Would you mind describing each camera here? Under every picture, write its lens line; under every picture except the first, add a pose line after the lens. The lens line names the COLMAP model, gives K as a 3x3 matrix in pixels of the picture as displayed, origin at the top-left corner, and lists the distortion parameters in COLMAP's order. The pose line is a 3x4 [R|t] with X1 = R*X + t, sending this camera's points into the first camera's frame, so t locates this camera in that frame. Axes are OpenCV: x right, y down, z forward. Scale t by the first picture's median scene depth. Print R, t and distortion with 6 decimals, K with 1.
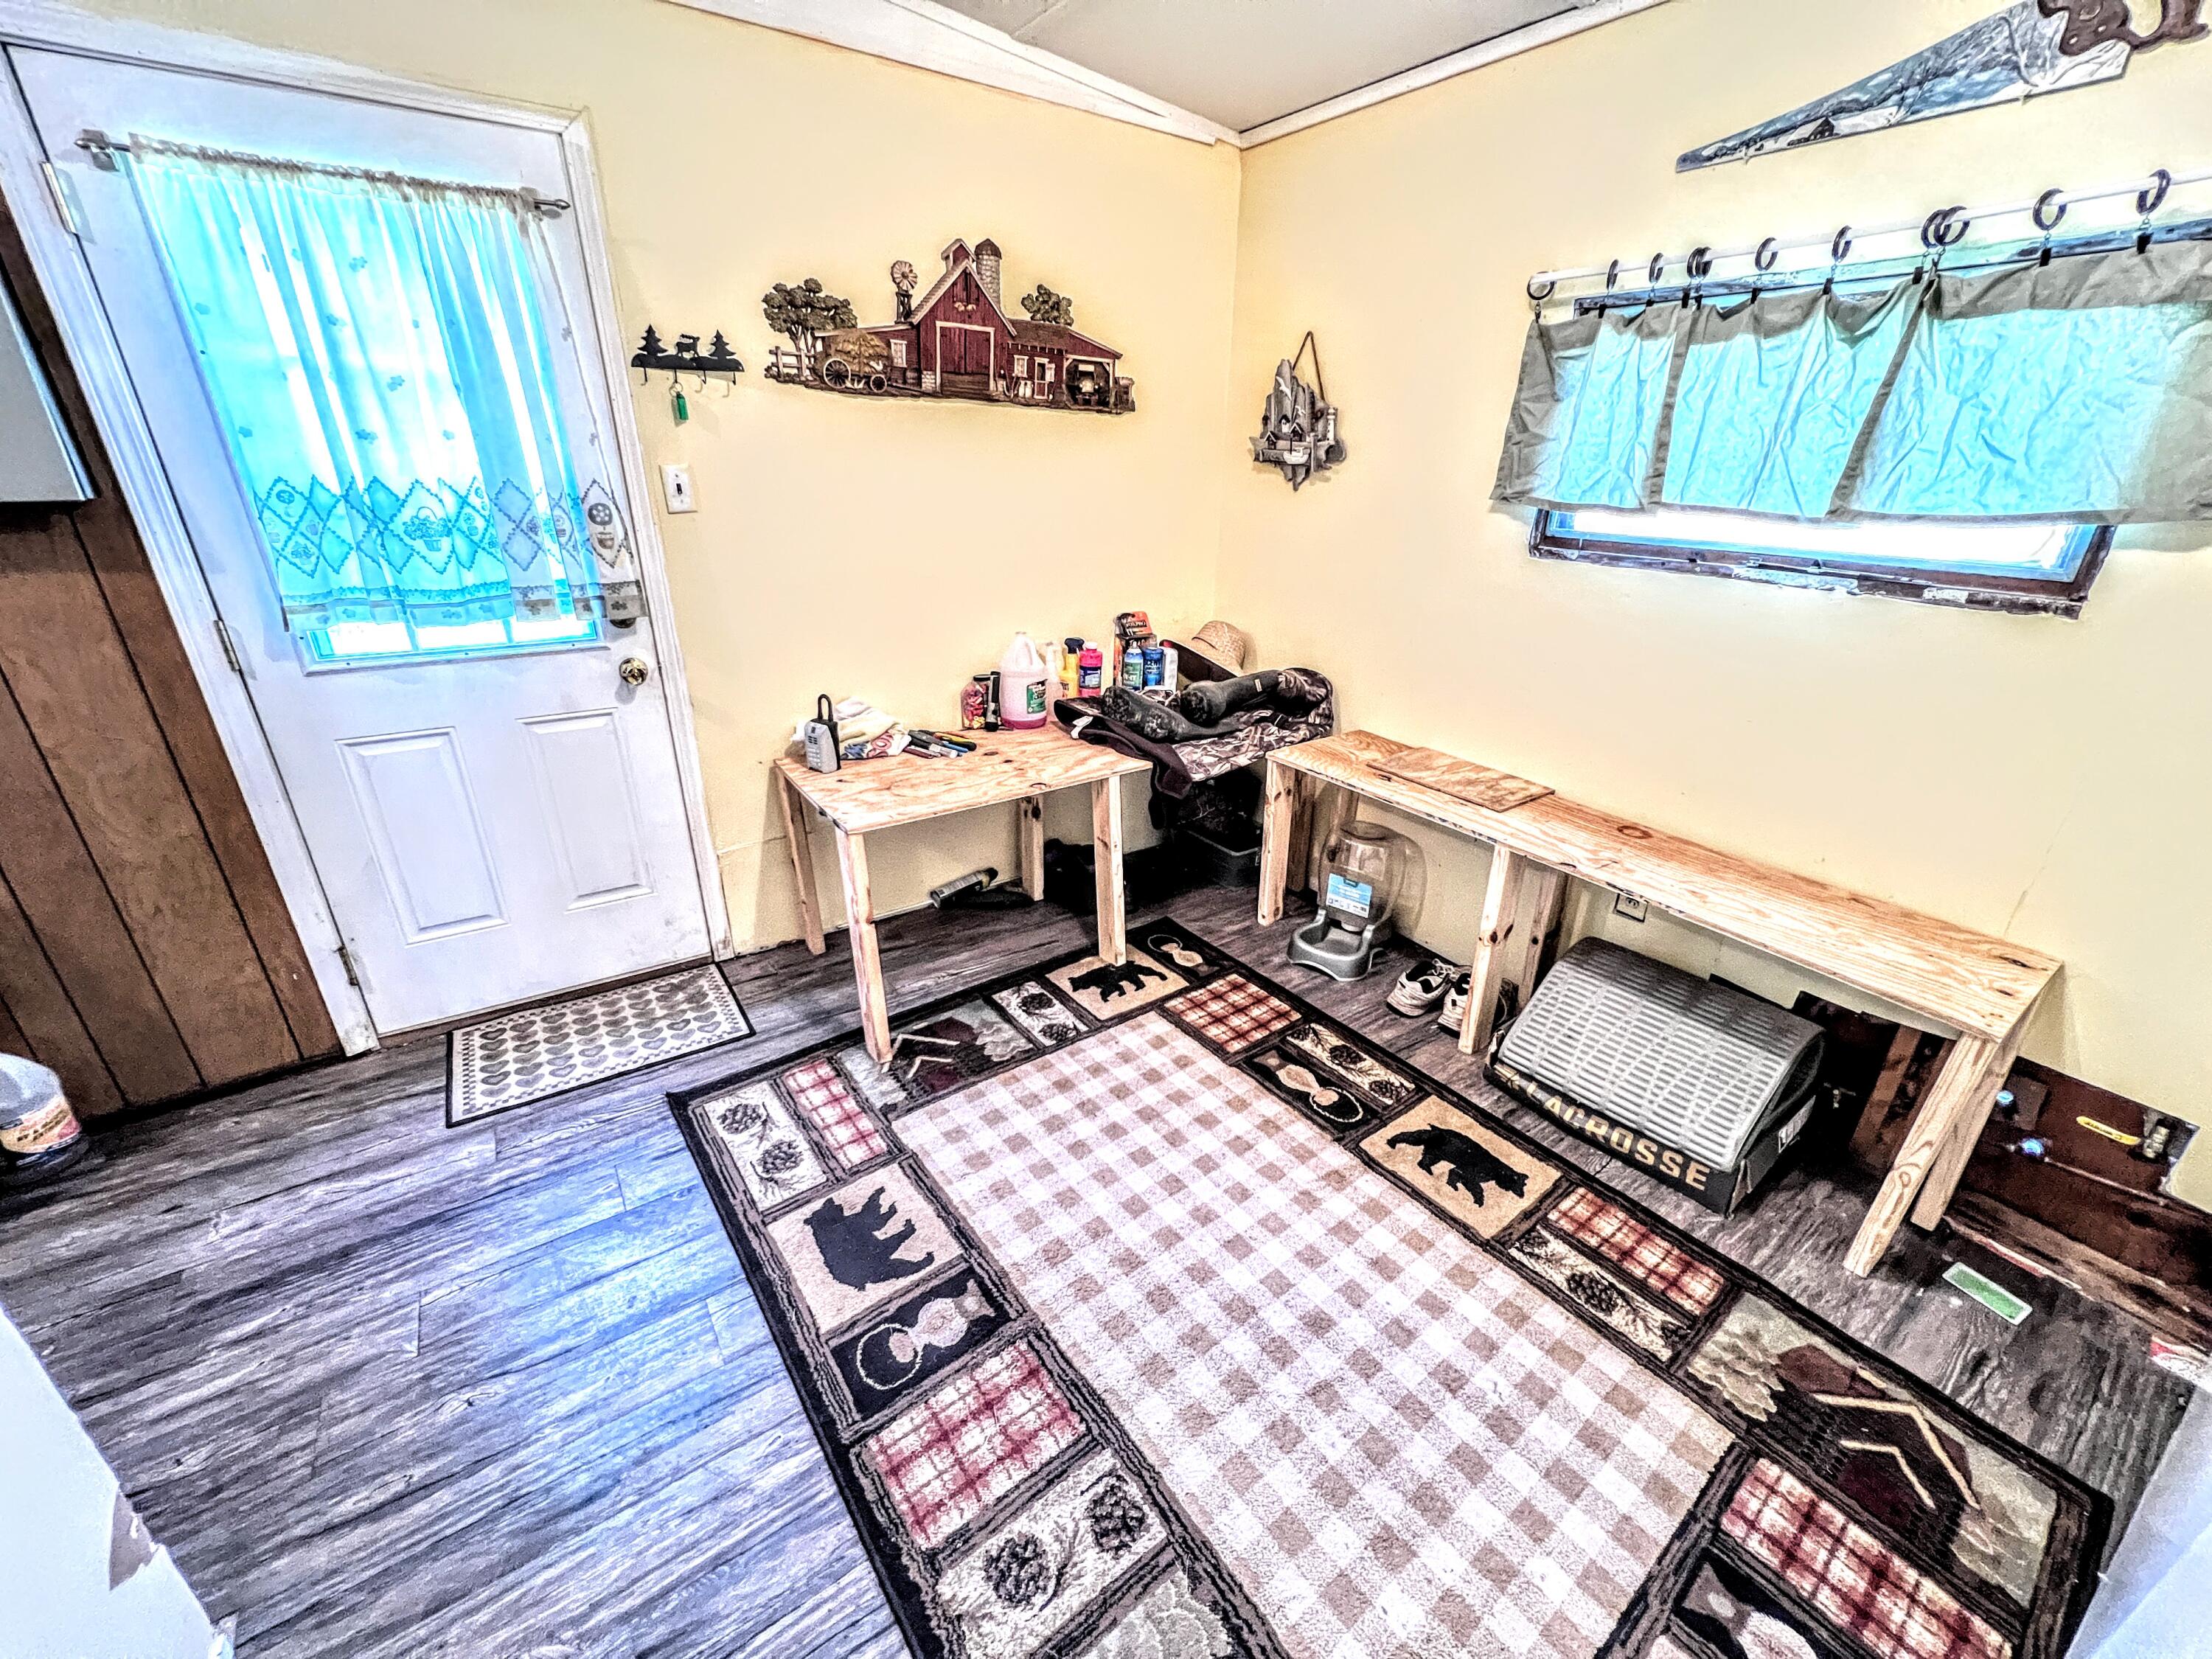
lens RADIAL K [[885.0, 0, 1104.9], [0, 885.0, 829.1], [0, 0, 1]] dist [-0.001765, 0.000347]
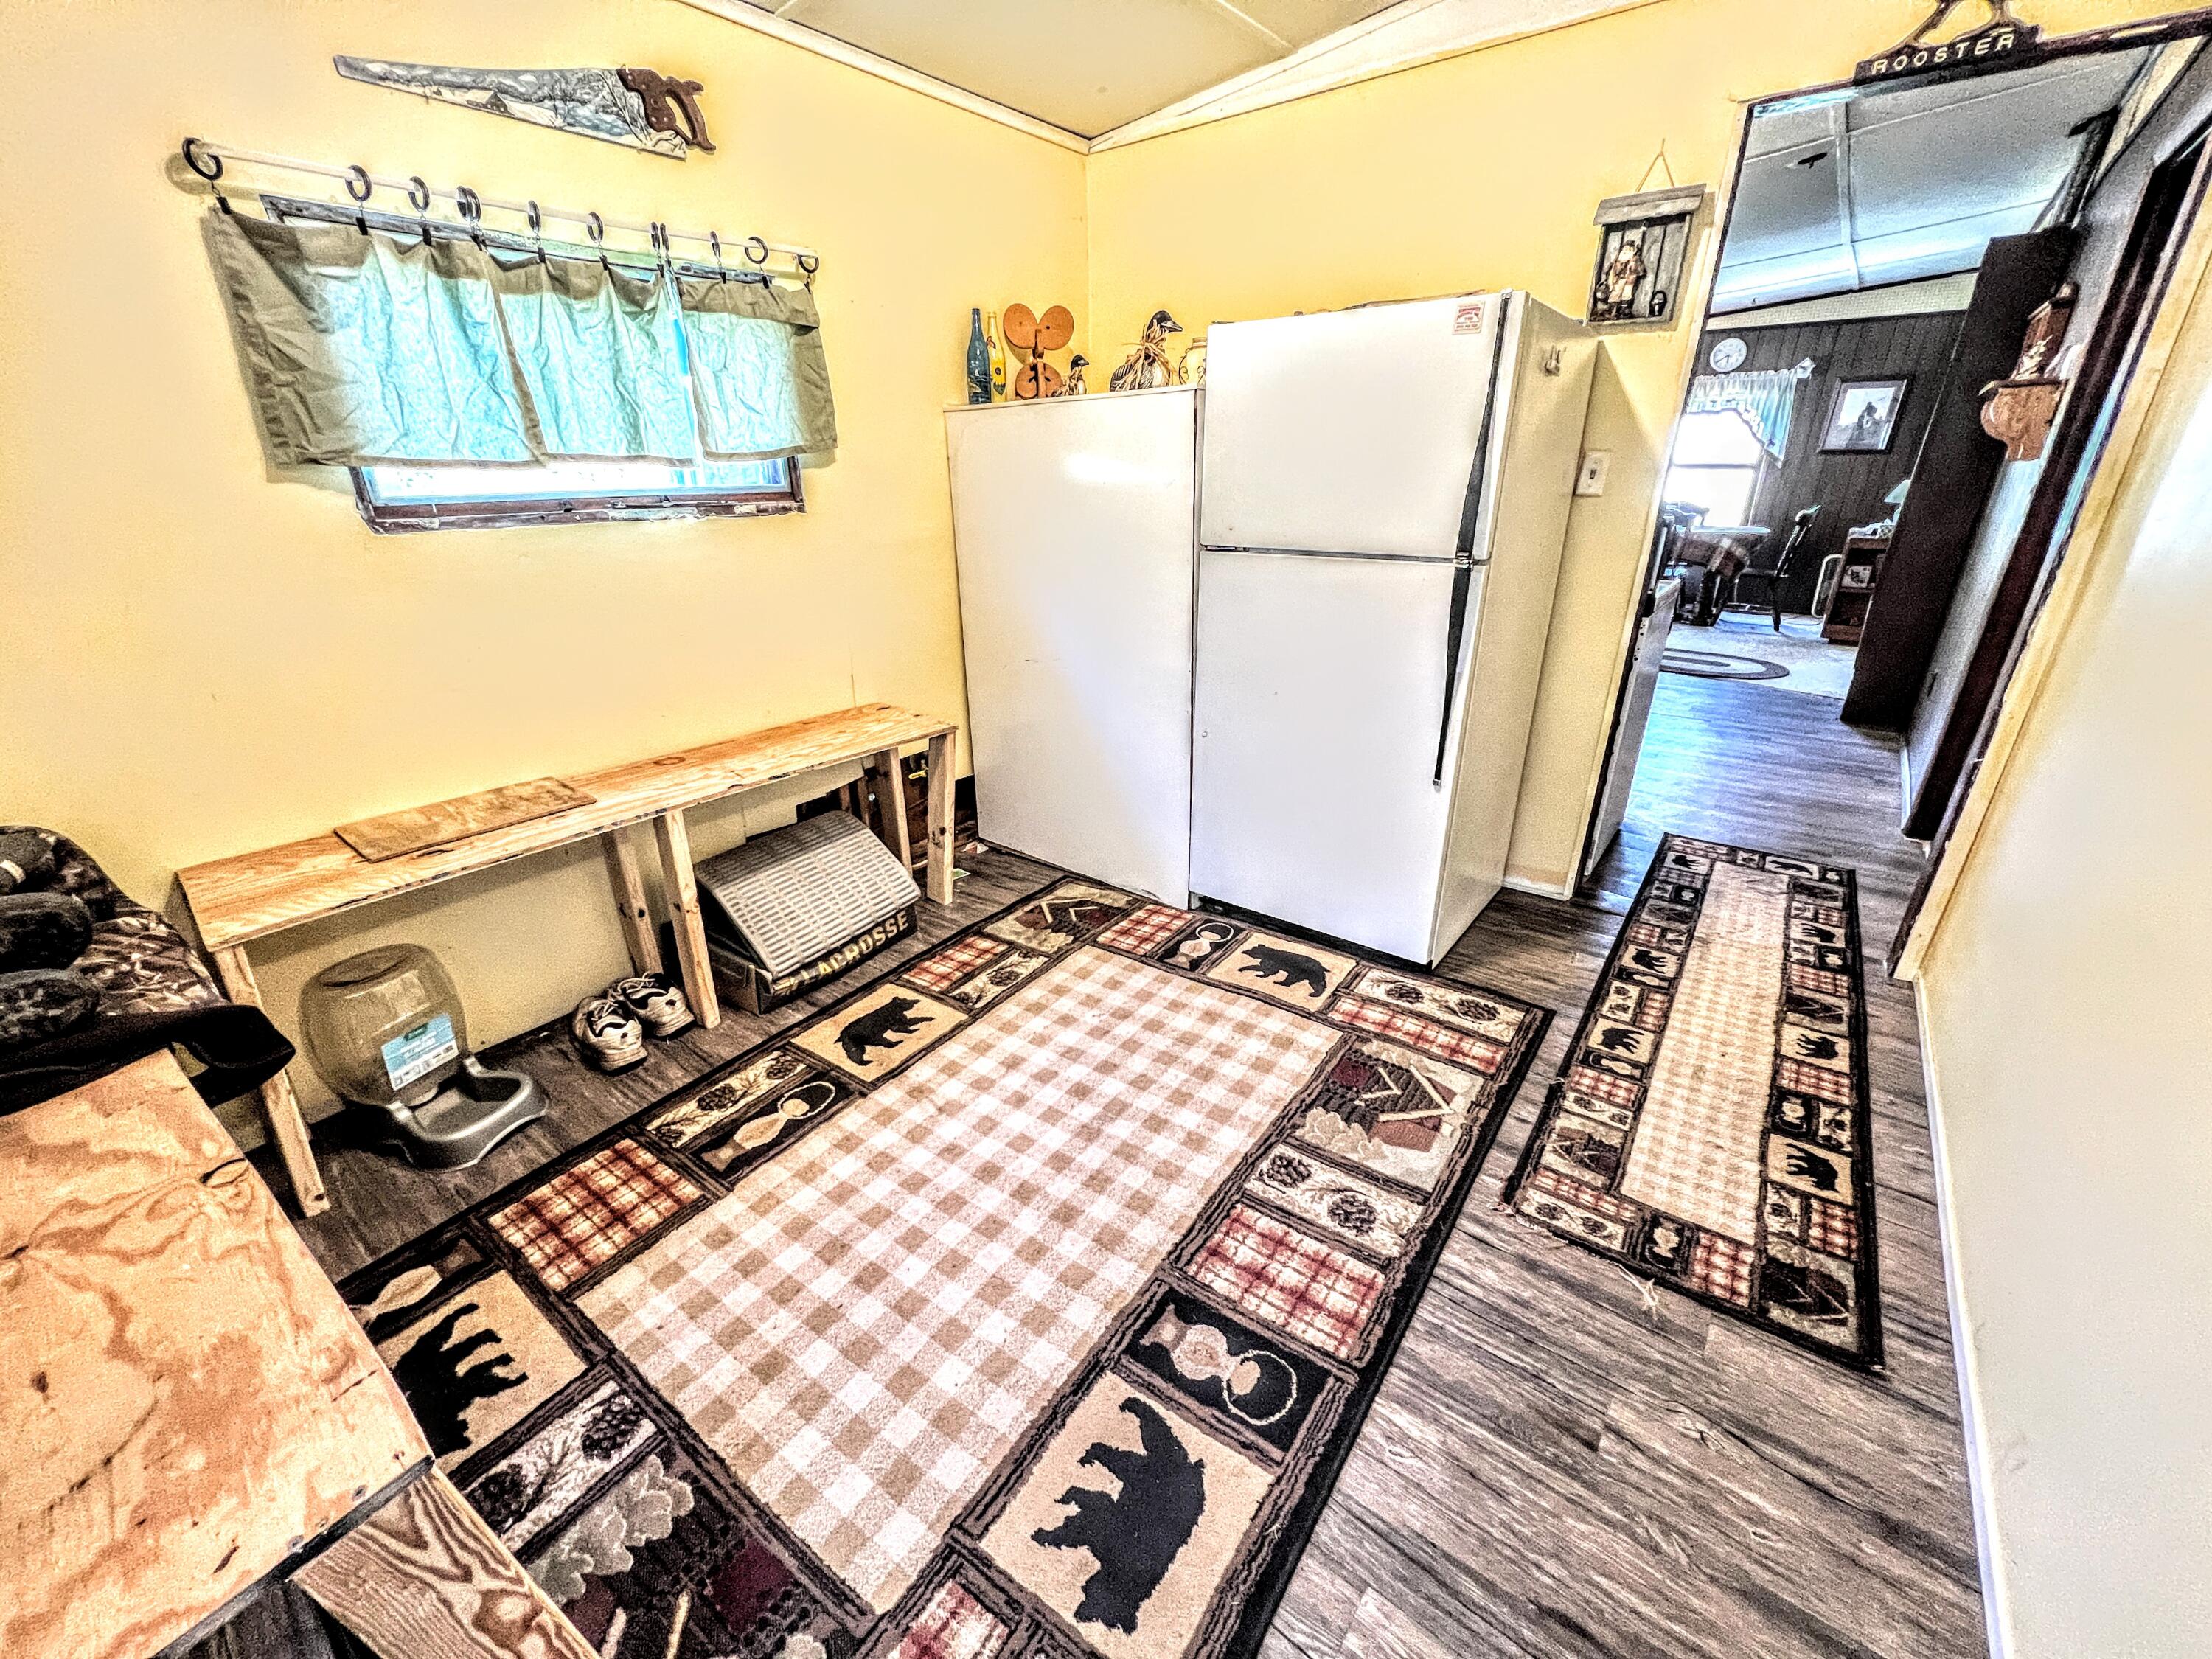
lens RADIAL K [[885.0, 0, 1104.9], [0, 885.0, 829.1], [0, 0, 1]] dist [-0.001765, 0.000347]
pose [[-0.290812, -0.376500, 0.879589, -0.652451], [0.384623, 0.795765, 0.467785, -0.279065], [-0.876067, 0.474348, -0.086607, 0.799865]]
